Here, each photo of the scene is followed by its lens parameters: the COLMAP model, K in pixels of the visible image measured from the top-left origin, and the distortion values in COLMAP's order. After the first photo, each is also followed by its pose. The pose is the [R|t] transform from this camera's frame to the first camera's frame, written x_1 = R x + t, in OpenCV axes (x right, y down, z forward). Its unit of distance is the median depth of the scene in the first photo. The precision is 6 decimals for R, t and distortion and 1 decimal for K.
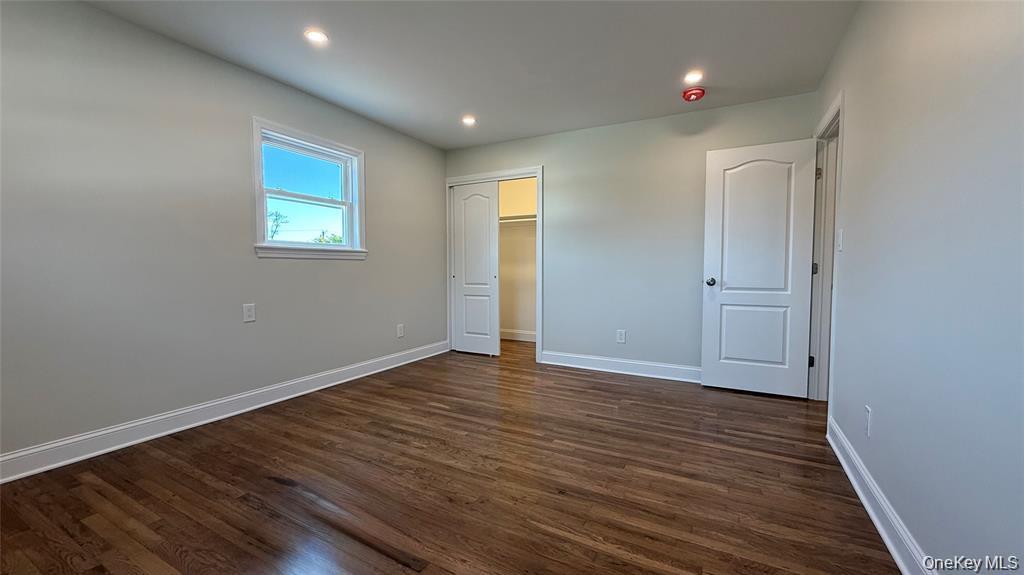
lens RADIAL K [[408.8, 0, 509.0], [0, 408.8, 286.8], [0, 0, 1]] dist [0.002448, -0.000048]
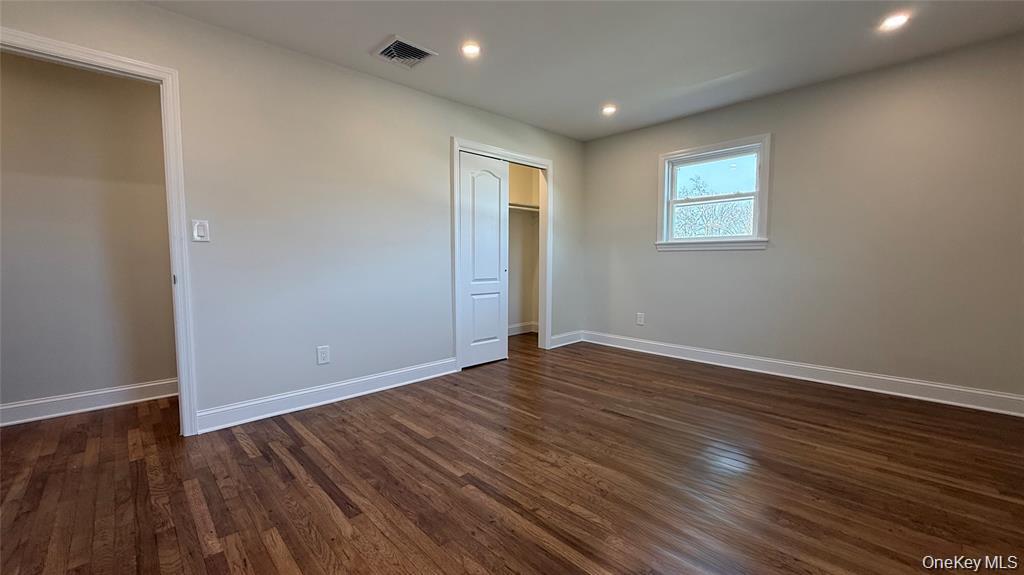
lens RADIAL K [[408.8, 0, 506.6], [0, 408.8, 291.2], [0, 0, 1]] dist [0.002448, -0.000048]
pose [[-0.950935, -0.017495, 0.308897, -0.233917], [0.020352, 0.992700, 0.118876, -0.079304], [-0.308722, 0.119330, -0.943637, 1.860974]]
